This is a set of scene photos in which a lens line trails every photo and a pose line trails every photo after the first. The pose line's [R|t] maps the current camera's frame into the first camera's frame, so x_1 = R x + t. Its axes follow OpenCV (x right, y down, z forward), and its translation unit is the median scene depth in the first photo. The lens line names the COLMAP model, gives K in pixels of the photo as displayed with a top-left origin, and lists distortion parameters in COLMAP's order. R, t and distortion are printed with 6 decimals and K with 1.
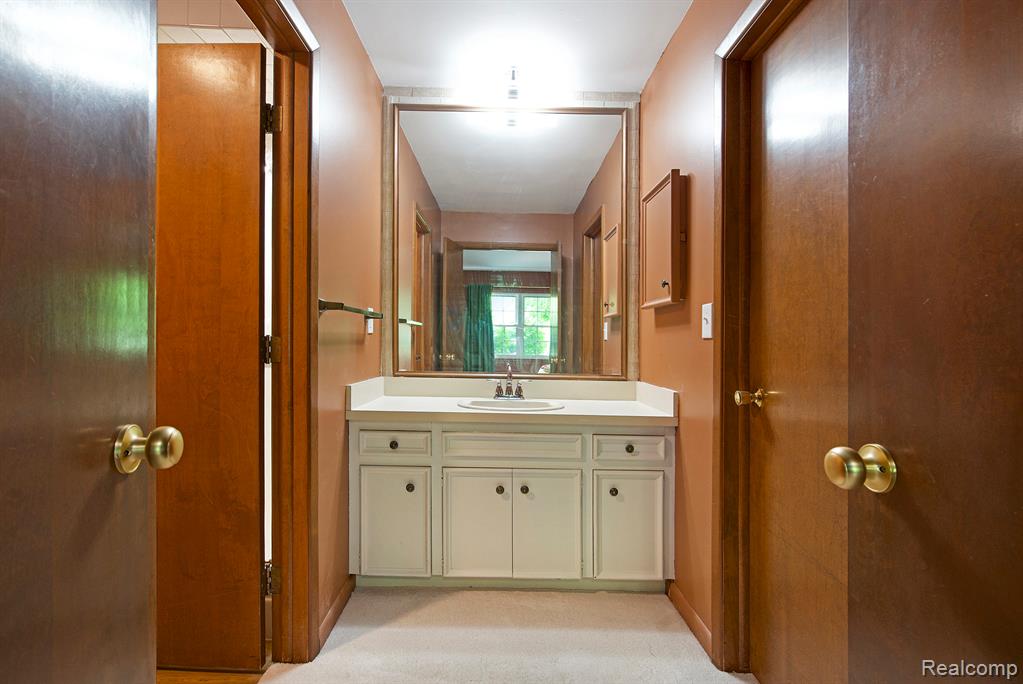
lens RADIAL K [[474.3, 0, 514.4], [0, 474.3, 345.2], [0, 0, 1]] dist [-0.003970, 0.000523]
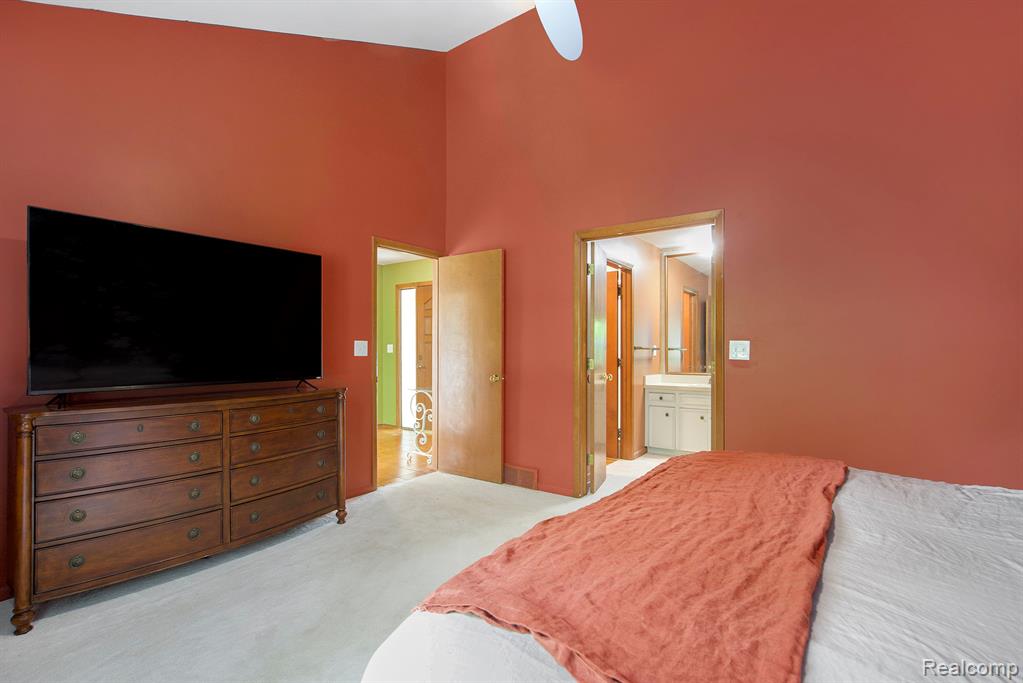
lens RADIAL K [[474.3, 0, 514.9], [0, 474.3, 350.7], [0, 0, 1]] dist [-0.003970, 0.000523]
pose [[0.796646, -0.003567, -0.604435, 0.706641], [-0.002053, 0.999961, -0.008608, -0.034415], [0.604442, 0.008098, 0.796608, -1.631348]]
